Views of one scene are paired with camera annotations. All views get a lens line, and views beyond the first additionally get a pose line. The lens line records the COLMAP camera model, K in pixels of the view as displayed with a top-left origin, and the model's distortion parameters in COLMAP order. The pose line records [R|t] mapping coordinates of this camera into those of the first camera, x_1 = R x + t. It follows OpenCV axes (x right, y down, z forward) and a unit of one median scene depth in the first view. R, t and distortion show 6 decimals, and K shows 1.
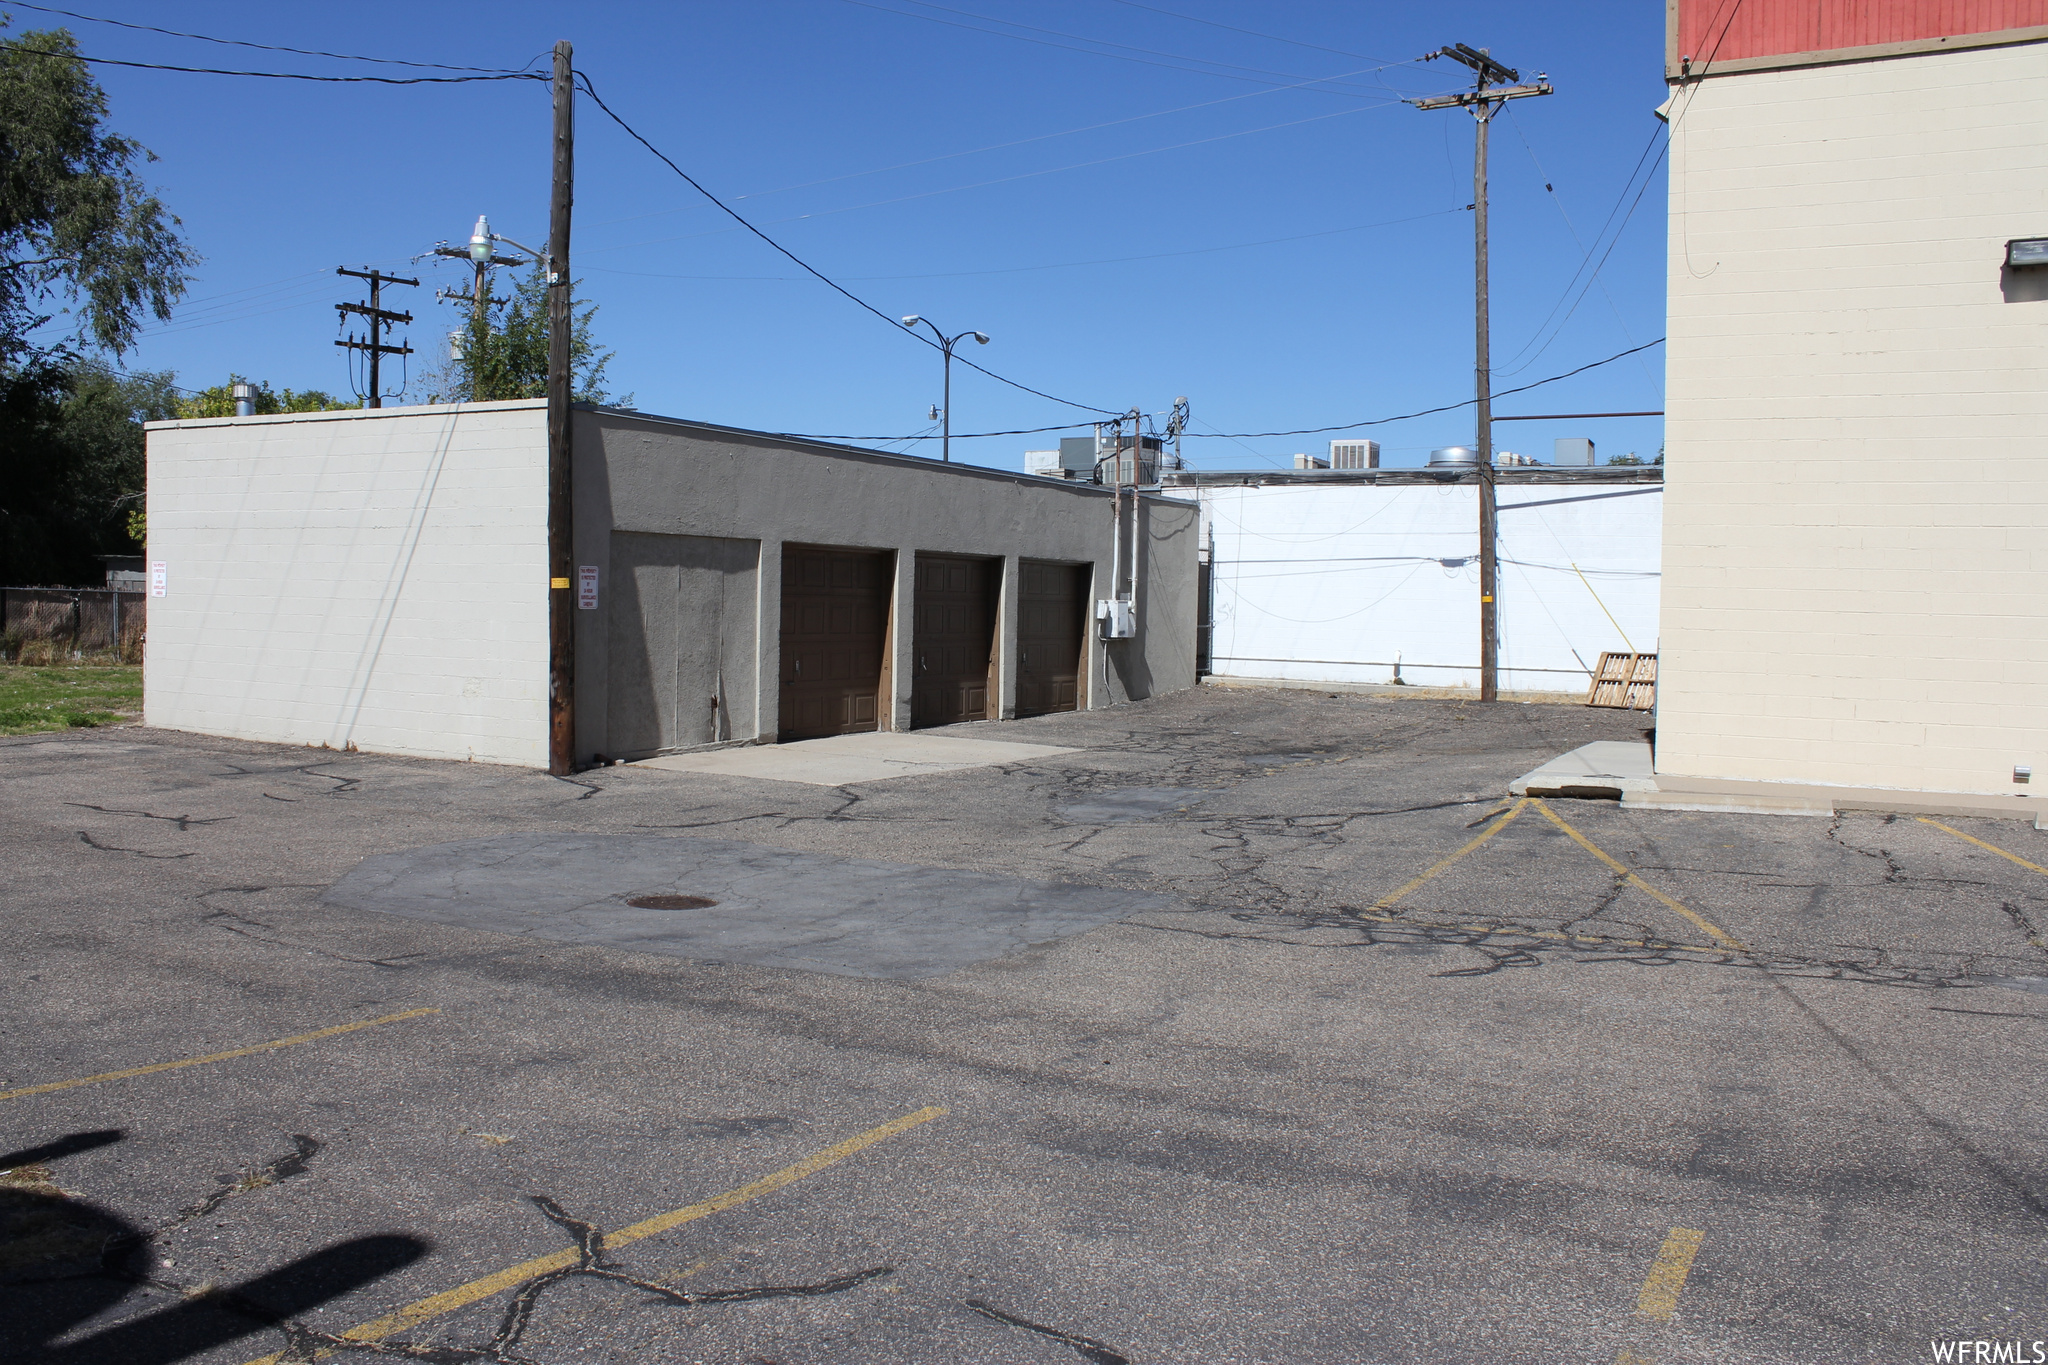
lens RADIAL K [[1735.0, 0, 988.2], [0, 1735.0, 671.4], [0, 0, 1]] dist [-0.159314, 0.153058]
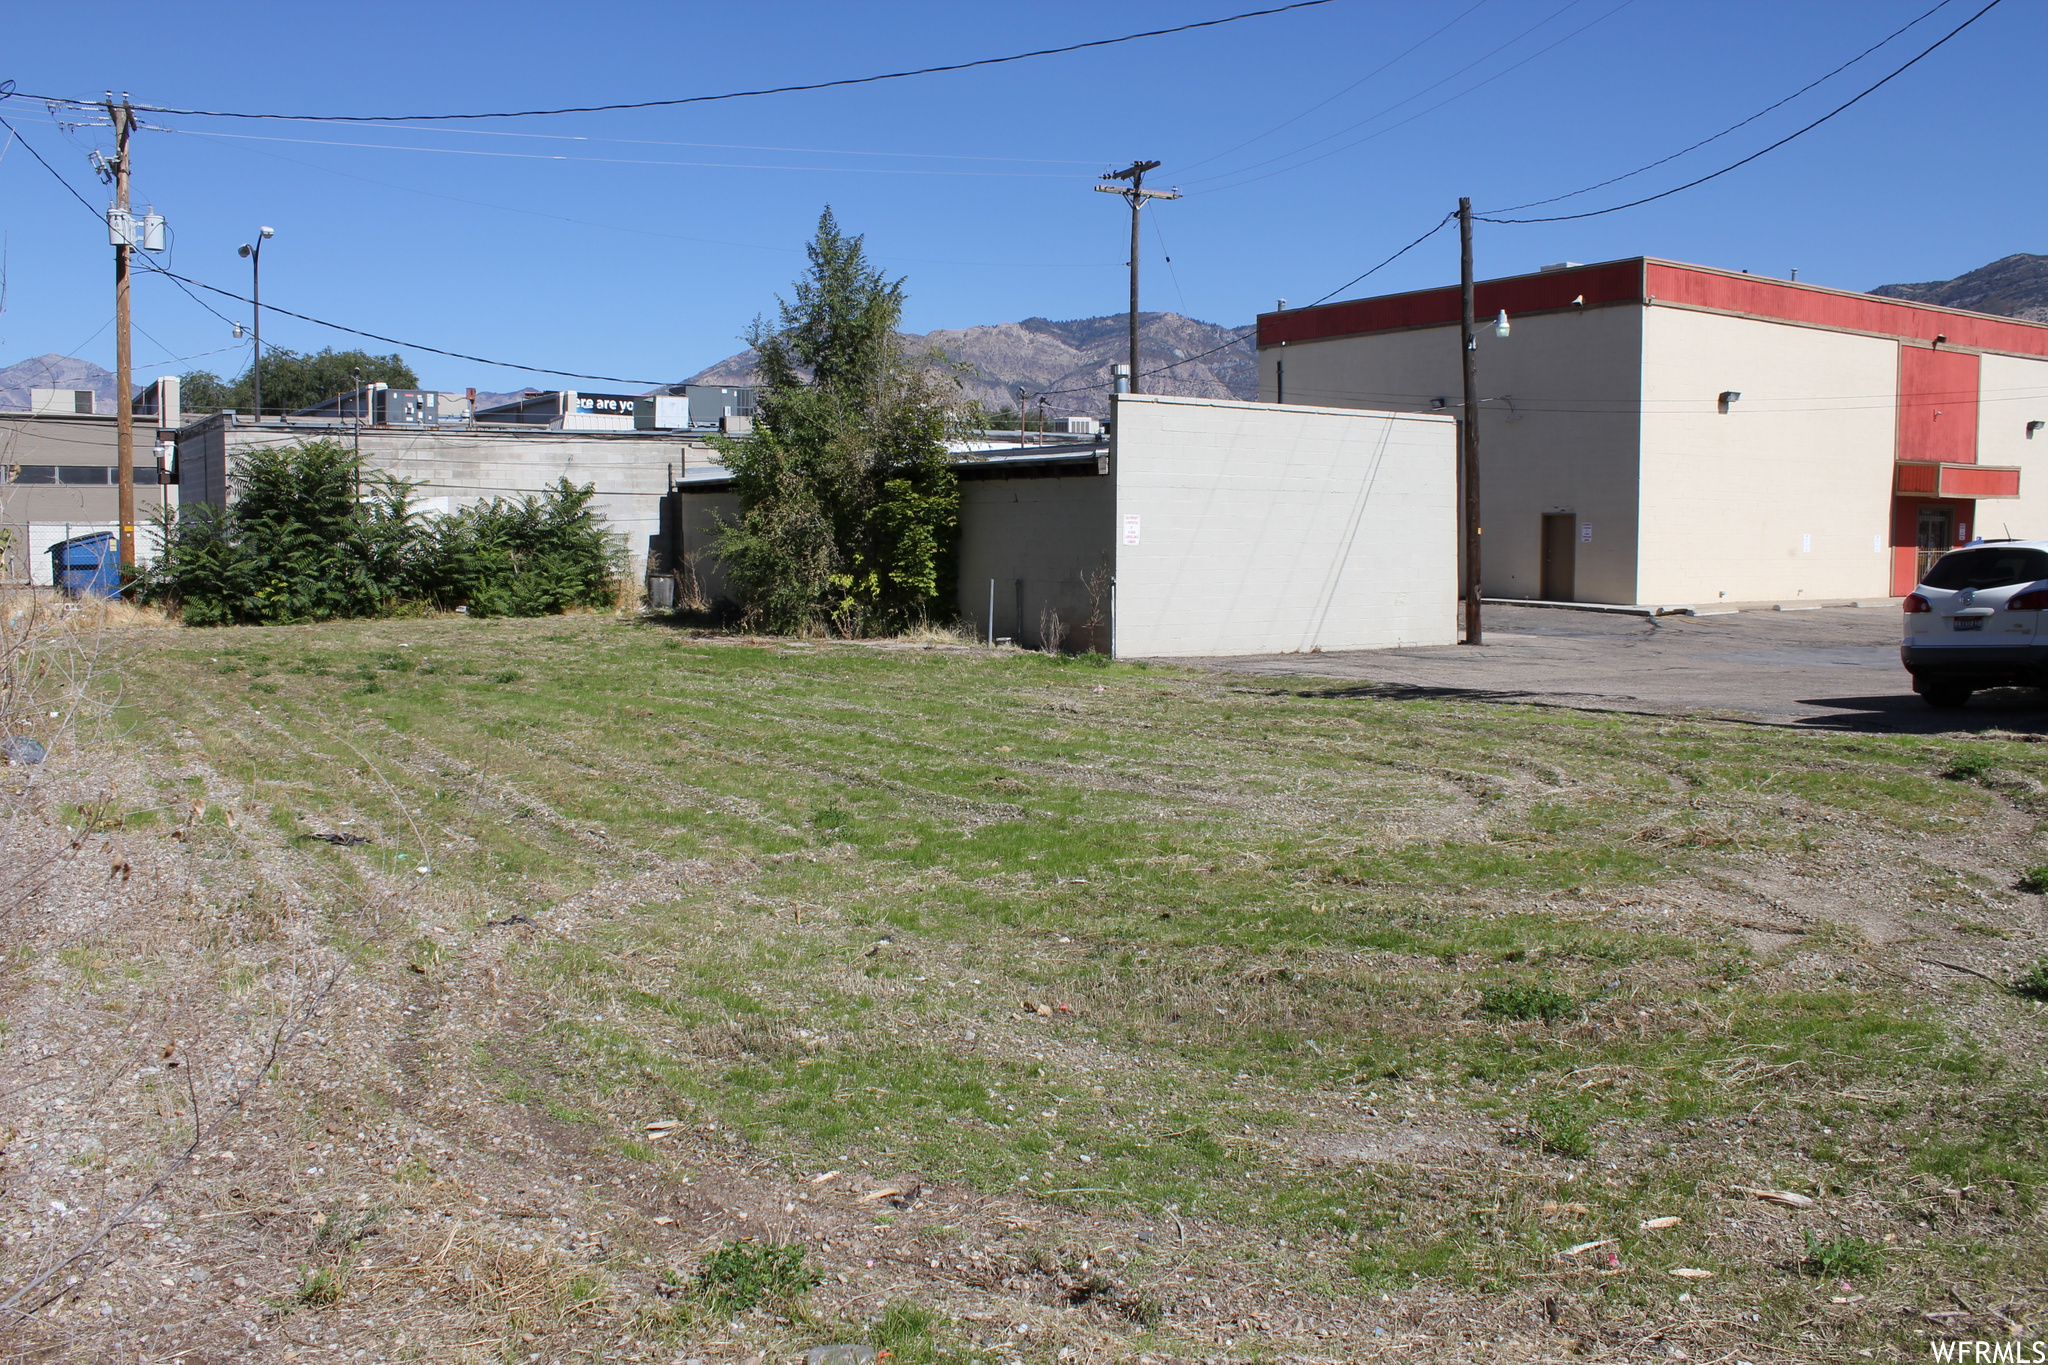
lens RADIAL K [[1735.0, 0, 988.2], [0, 1735.0, 671.4], [0, 0, 1]] dist [-0.159314, 0.153058]
pose [[0.474686, -0.094870, 0.875027, -1.205628], [0.037455, 0.995451, 0.087607, -0.049574], [-0.879358, -0.008812, 0.476080, 0.389945]]
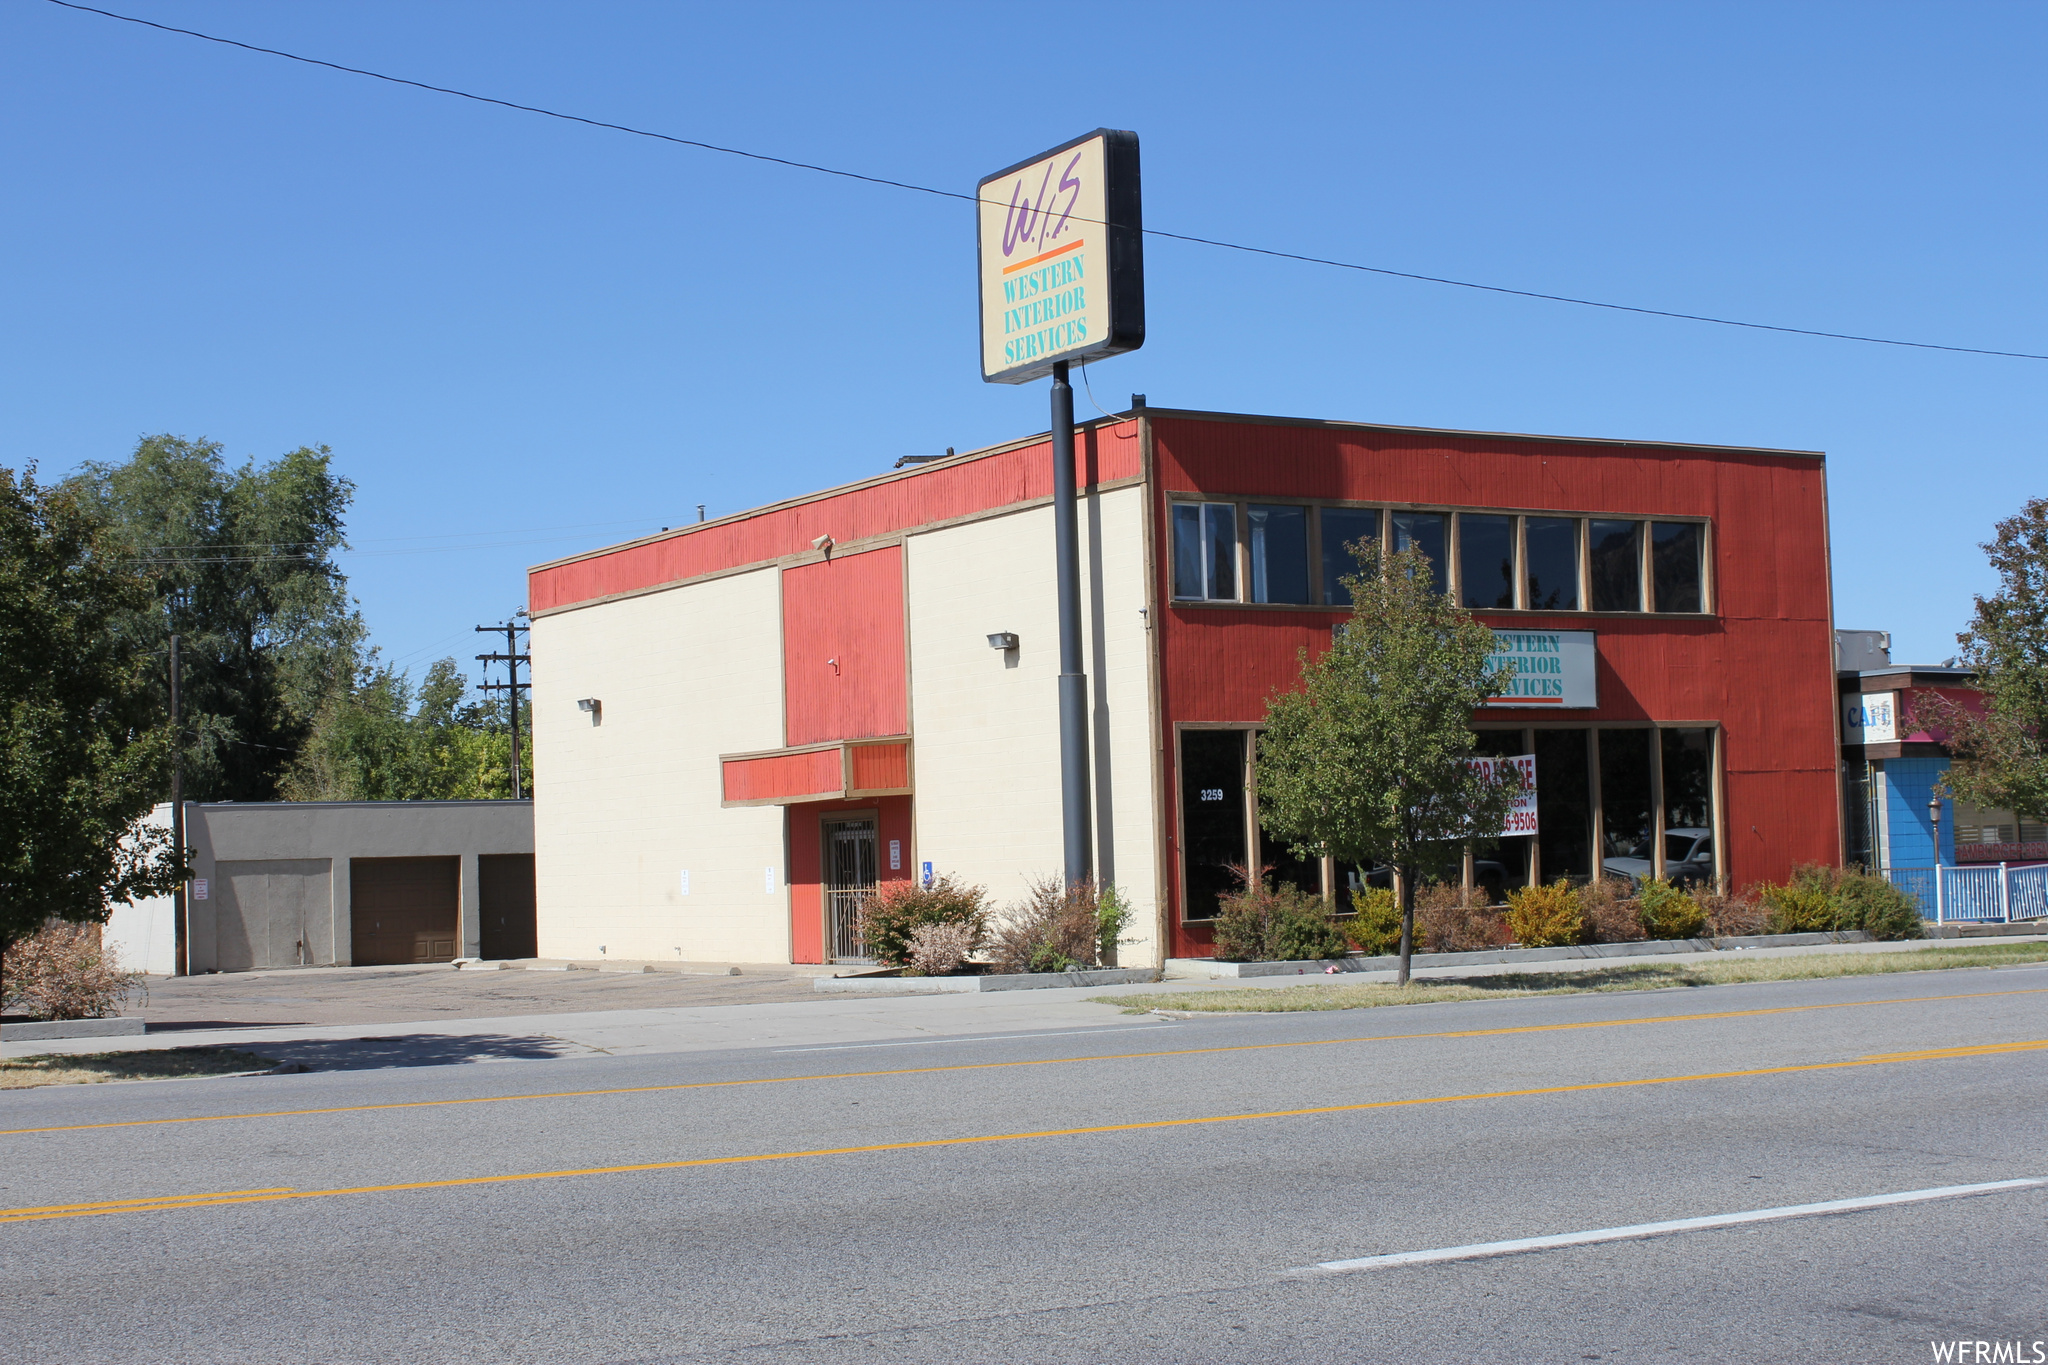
lens RADIAL K [[2984.2, 0, 1024.0], [0, 2984.2, 682.5], [0, 0, 1]] dist [-0.007546, -0.021426]
pose [[0.878999, -0.077511, -0.470481, 1.534968], [0.029179, 0.993594, -0.109179, 0.082270], [0.475929, 0.082240, 0.875630, -1.117252]]
